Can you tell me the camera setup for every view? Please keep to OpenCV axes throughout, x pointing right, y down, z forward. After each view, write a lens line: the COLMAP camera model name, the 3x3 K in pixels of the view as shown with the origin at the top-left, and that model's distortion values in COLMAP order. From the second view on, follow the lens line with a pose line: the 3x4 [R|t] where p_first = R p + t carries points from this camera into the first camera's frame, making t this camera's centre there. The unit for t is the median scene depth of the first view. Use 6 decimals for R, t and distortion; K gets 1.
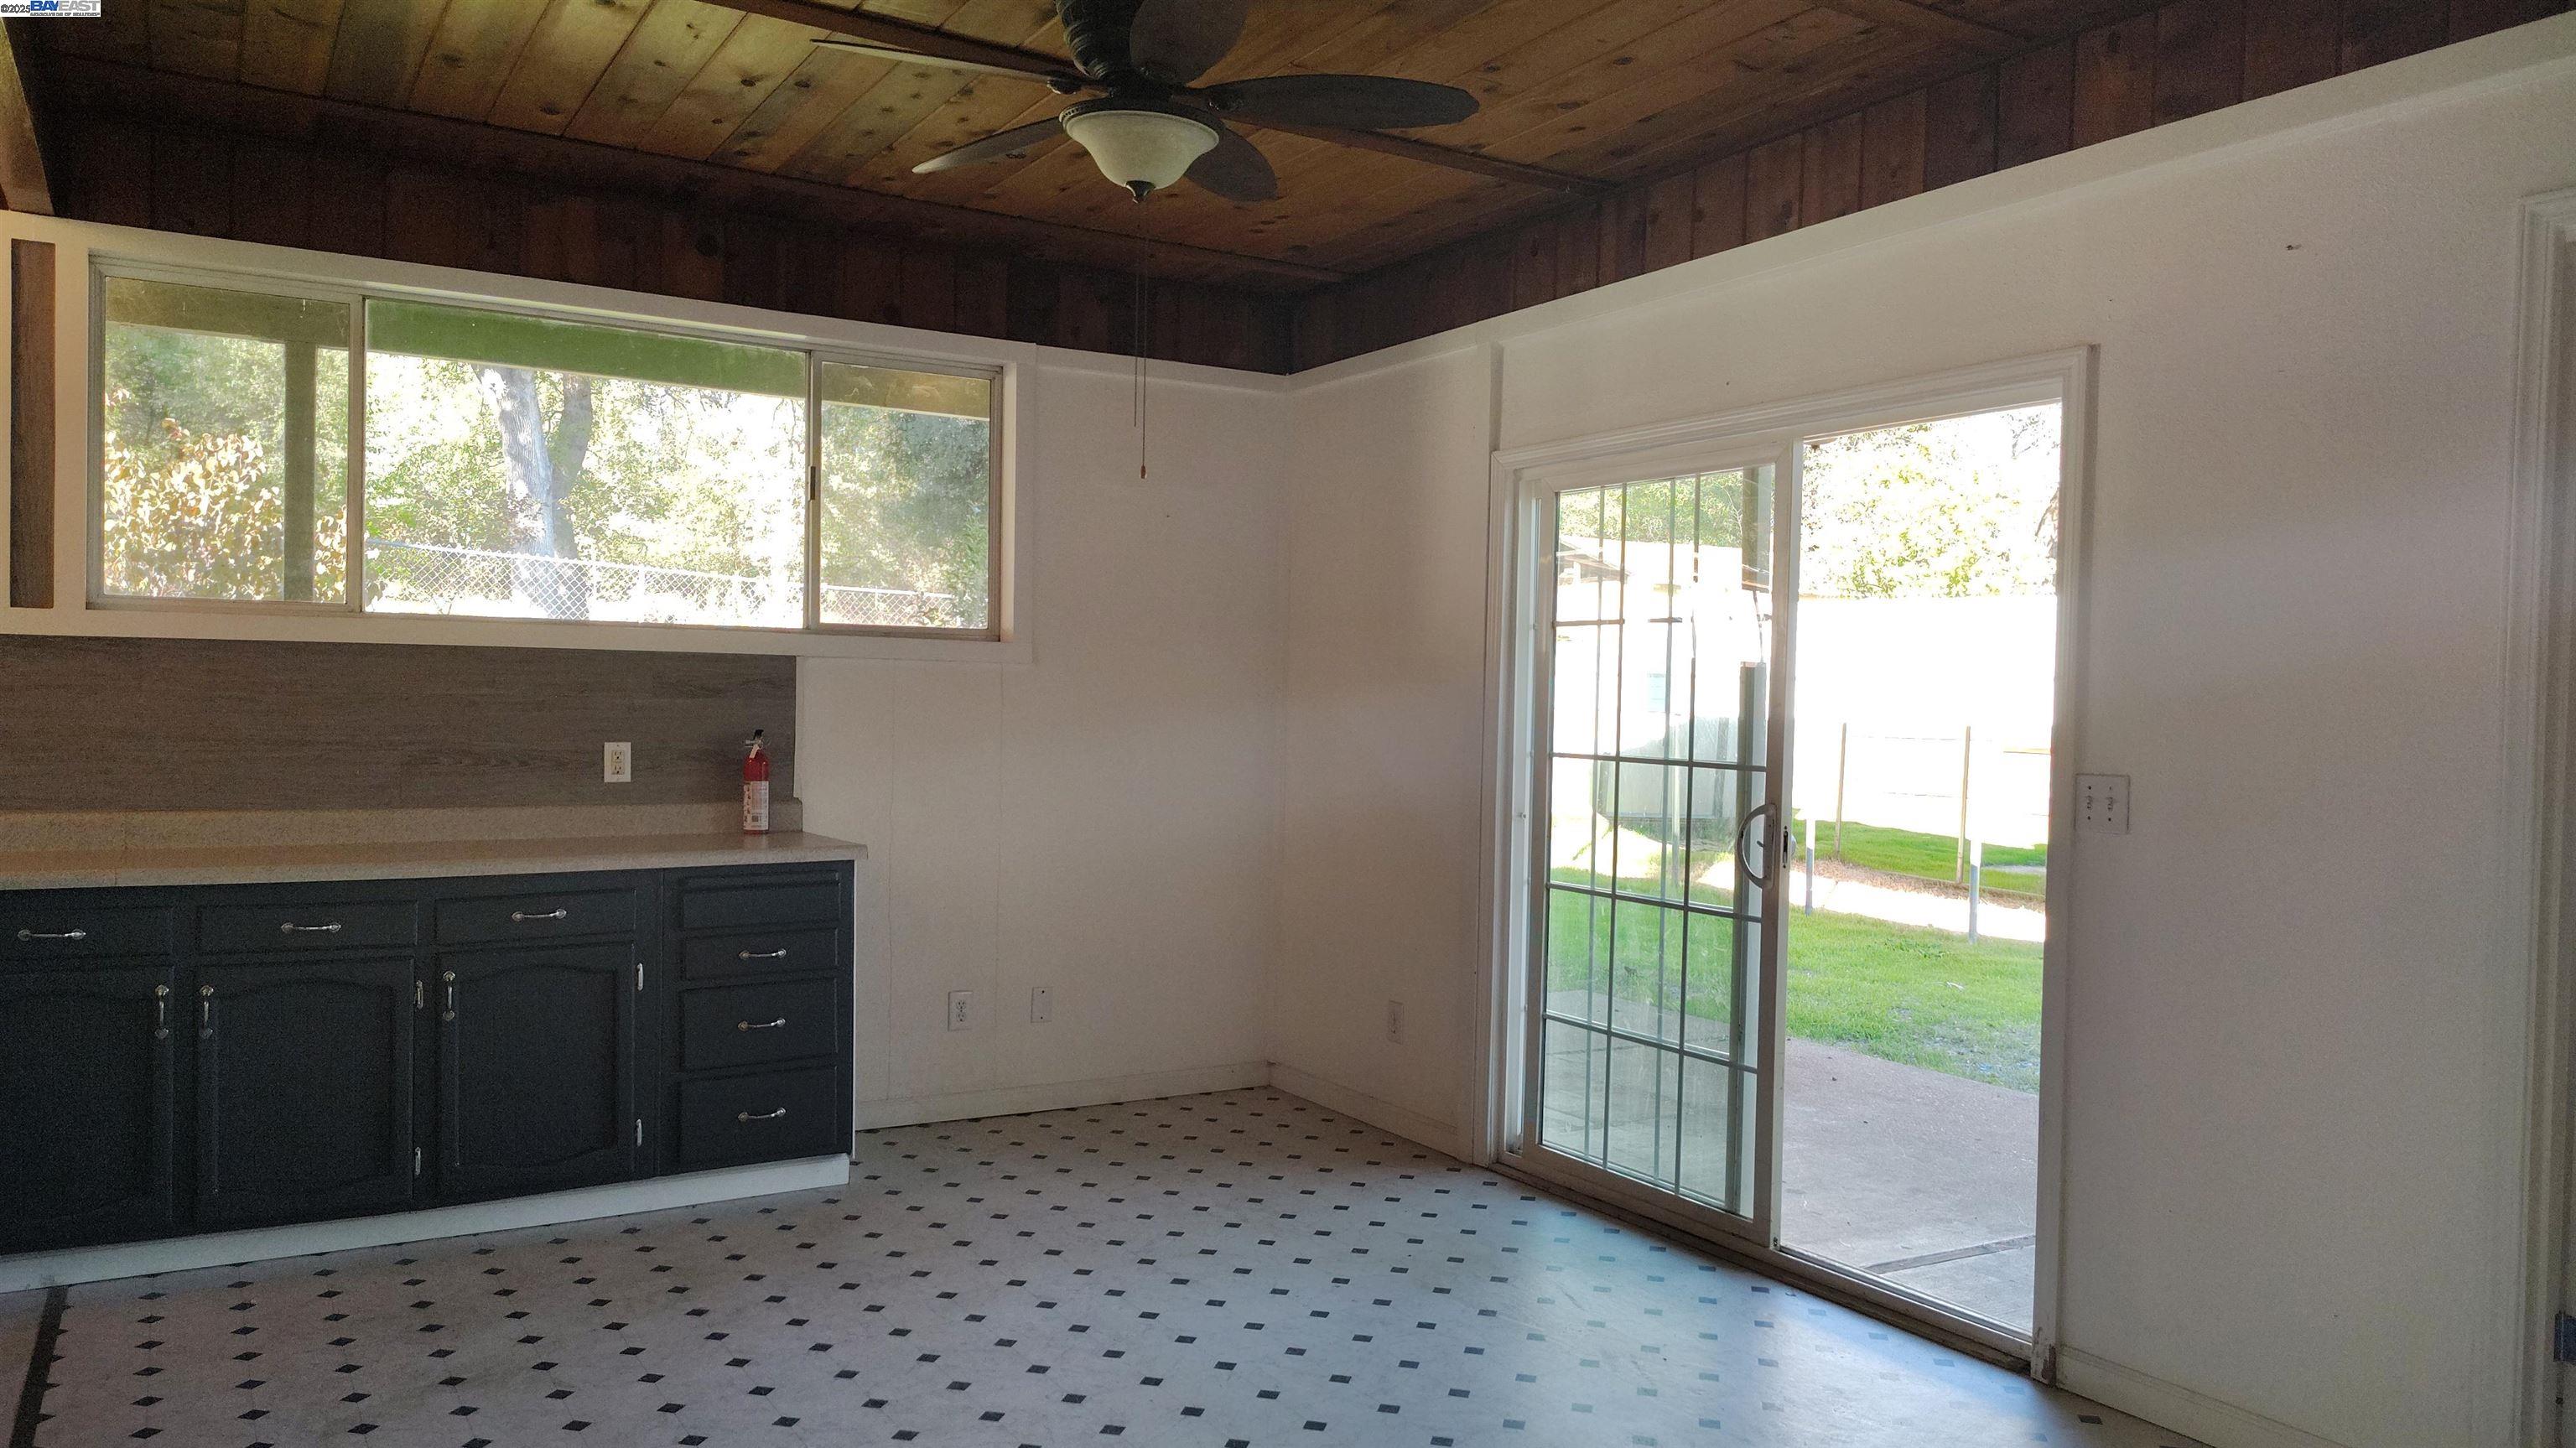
lens RADIAL K [[1769.0, 0, 1289.9], [0, 1769.0, 726.8], [0, 0, 1]] dist [0.047288, -0.055420]
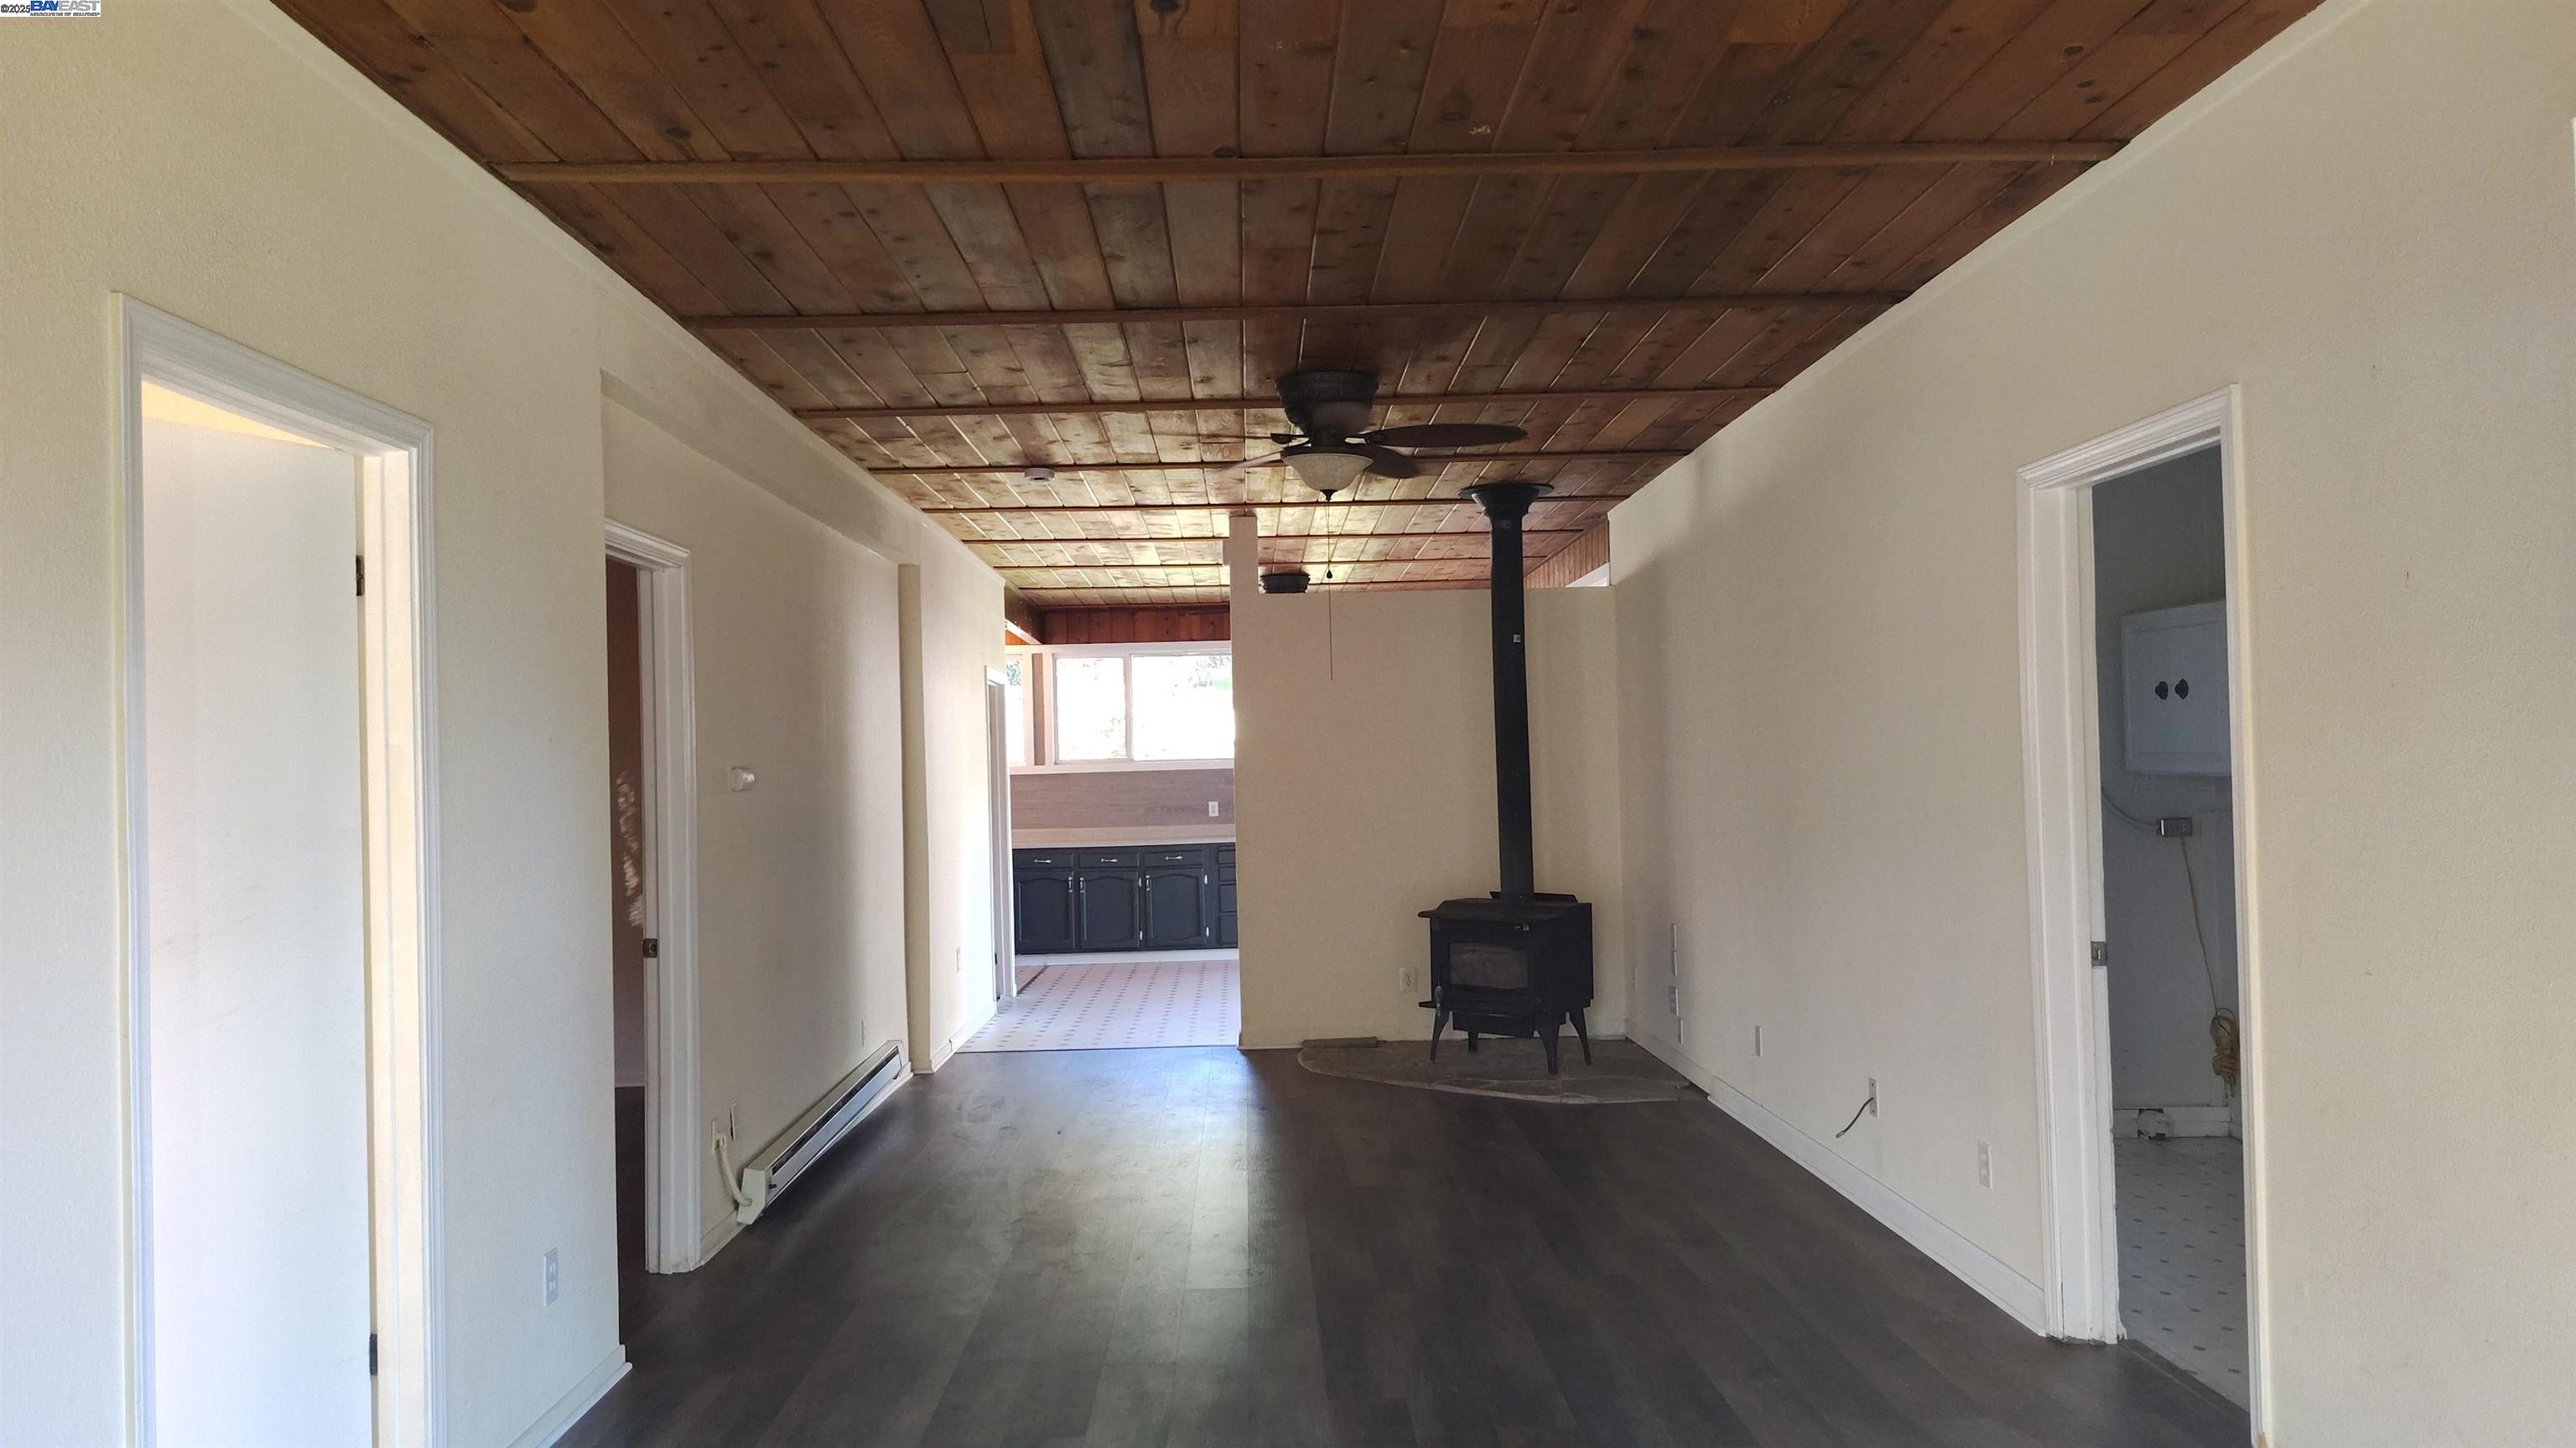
lens RADIAL K [[1769.0, 0, 1279.6], [0, 1769.0, 731.2], [0, 0, 1]] dist [0.047288, -0.055420]
pose [[0.857879, -0.056096, -0.510780, 1.277161], [0.036971, 0.998185, -0.047531, 0.038356], [0.512520, 0.021892, 0.858396, -1.494235]]
